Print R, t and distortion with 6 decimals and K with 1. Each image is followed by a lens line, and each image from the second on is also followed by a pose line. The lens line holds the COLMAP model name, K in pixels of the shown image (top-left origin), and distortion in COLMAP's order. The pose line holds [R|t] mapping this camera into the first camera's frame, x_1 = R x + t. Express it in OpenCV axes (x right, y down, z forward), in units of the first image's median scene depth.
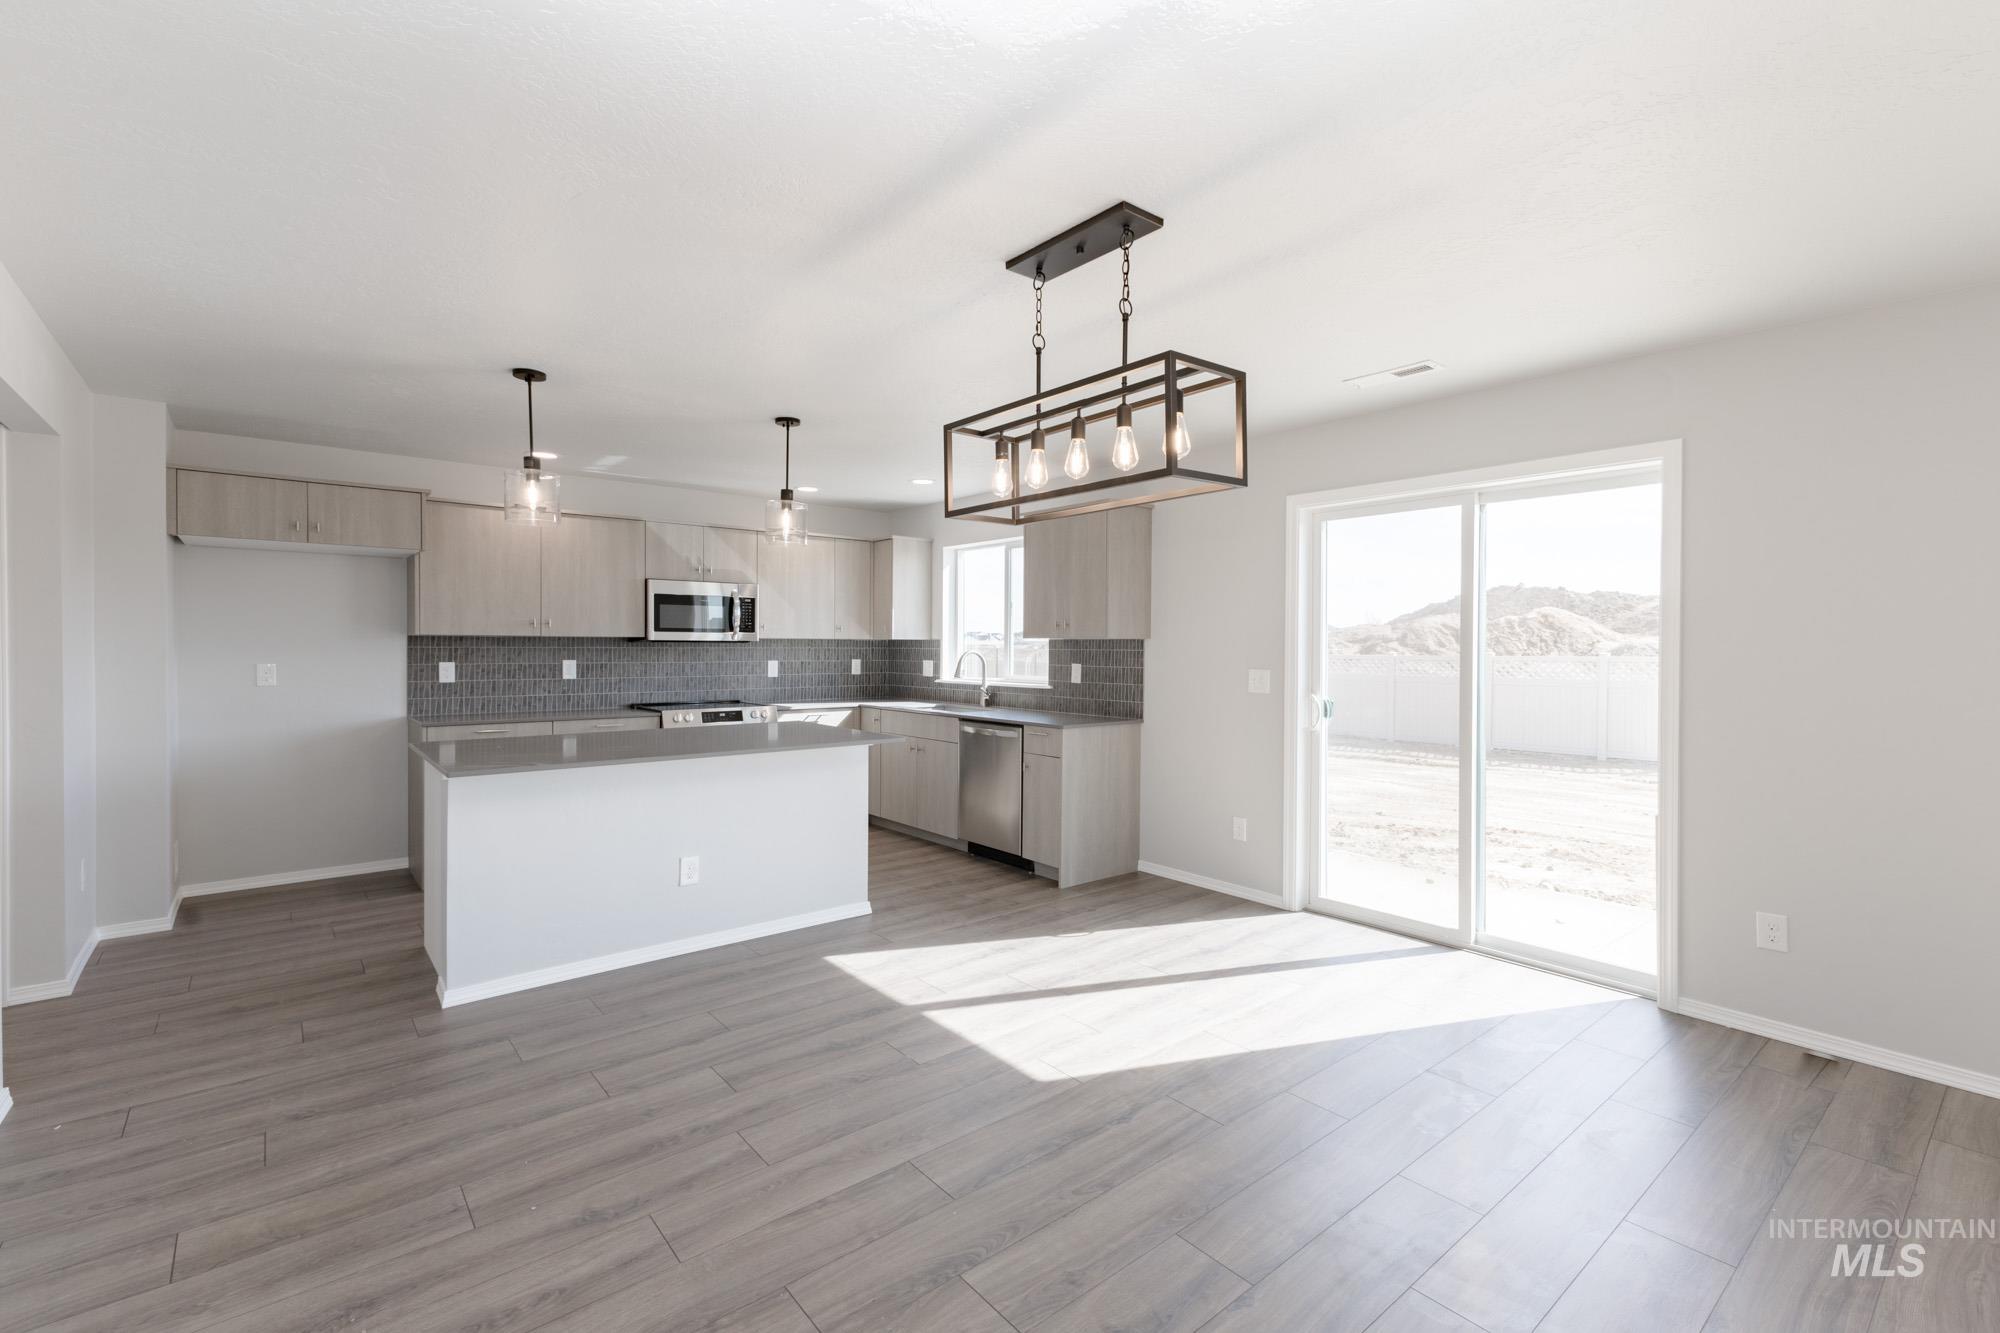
lens RADIAL K [[960.4, 0, 1000.0], [0, 960.4, 666.5], [0, 0, 1]] dist [0.020402, -0.000006]
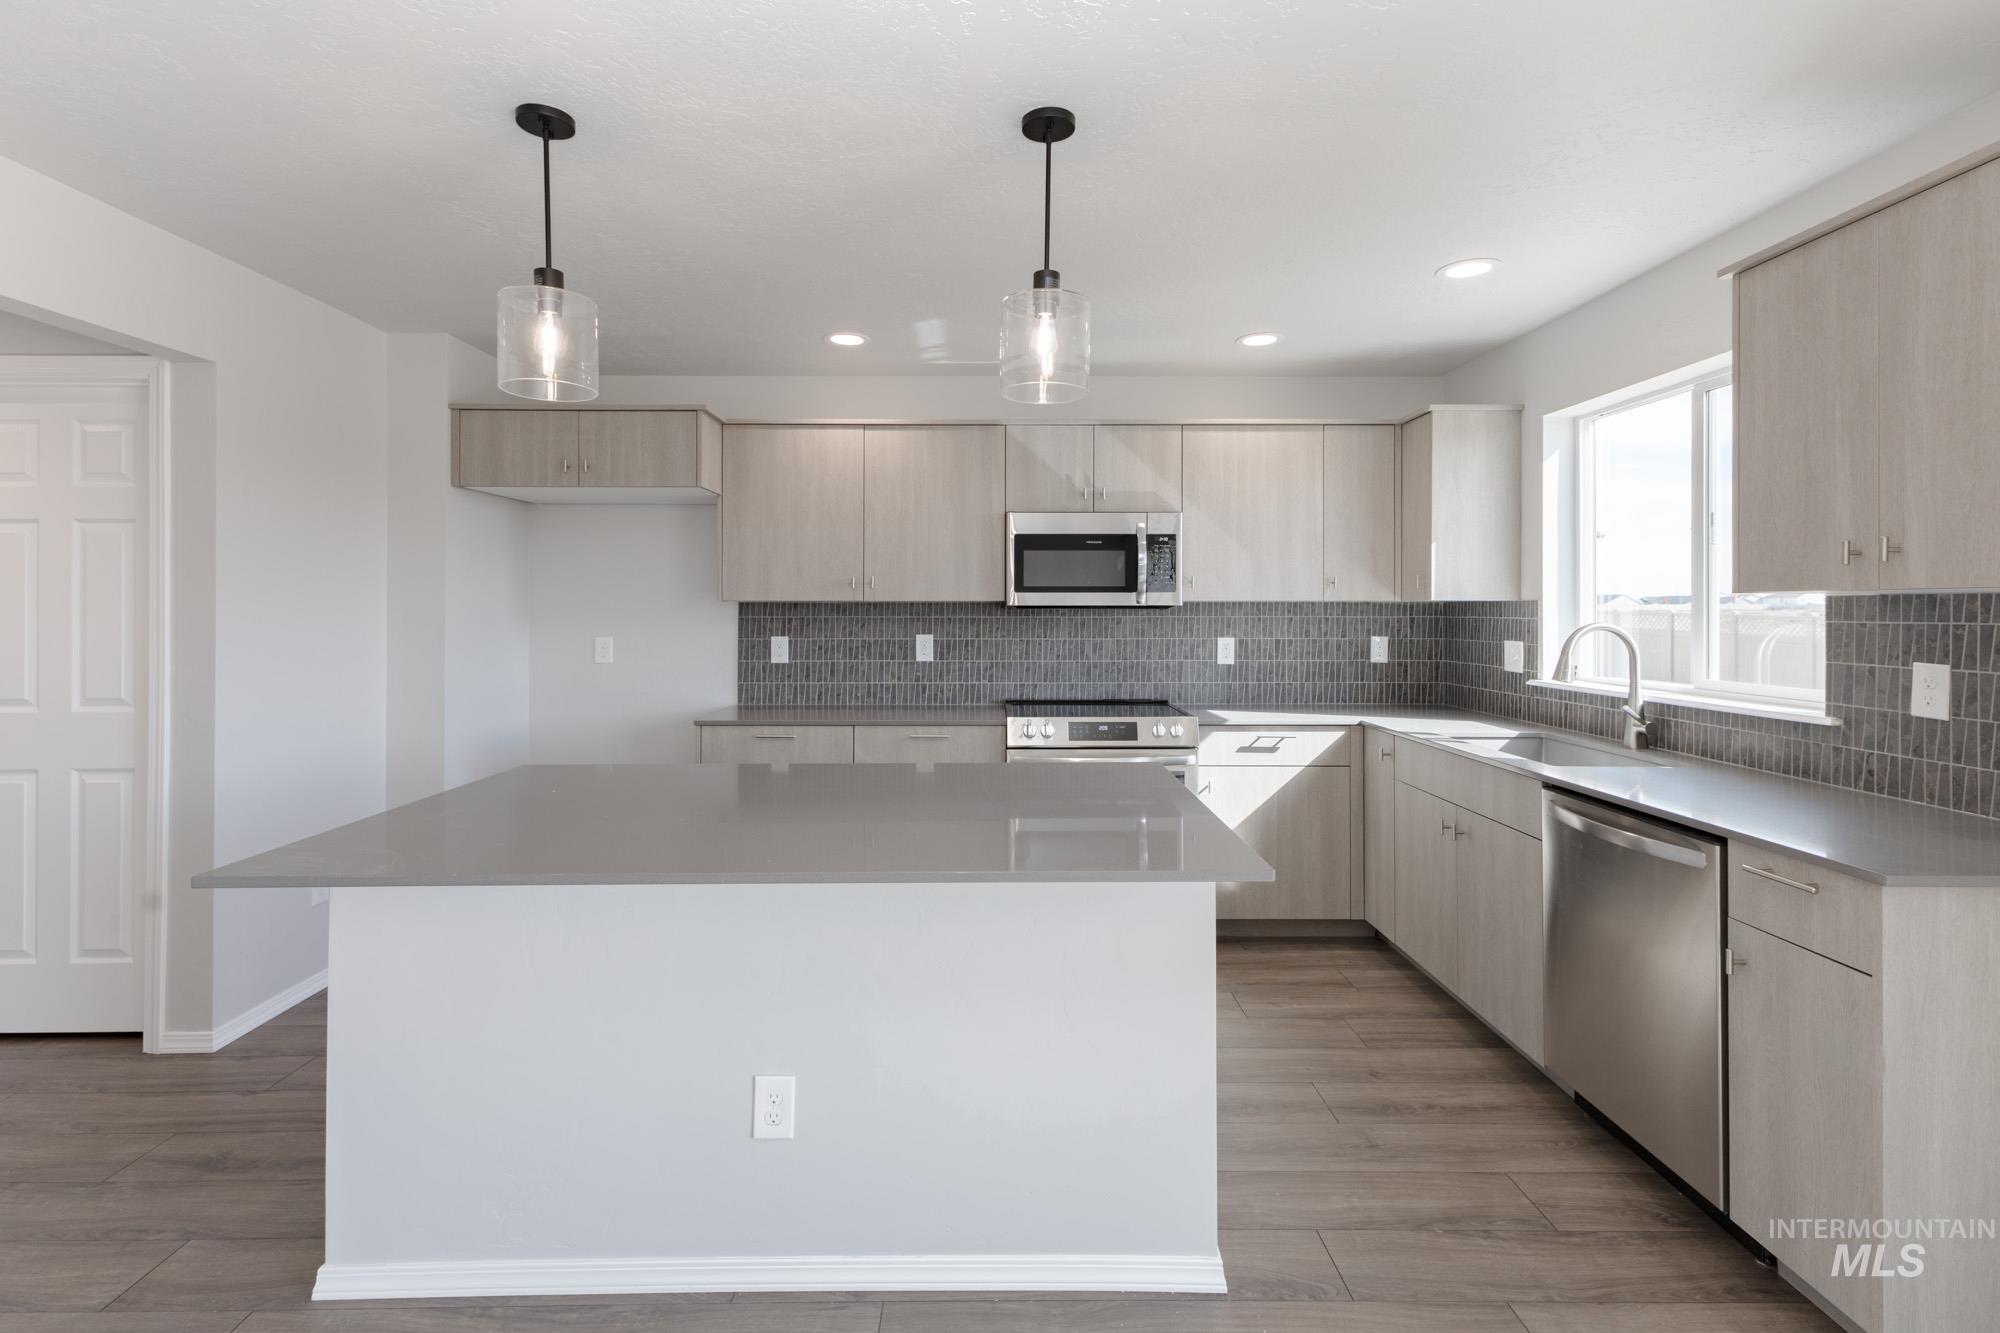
lens RADIAL K [[942.9, 0, 999.4], [0, 942.9, 606.0], [0, 0, 1]] dist [0.015424, -0.000114]
pose [[0.781327, -0.007205, -0.624081, 0.030411], [-0.009762, 0.999670, -0.023763, -0.011758], [0.624046, 0.024659, 0.780998, 0.489732]]
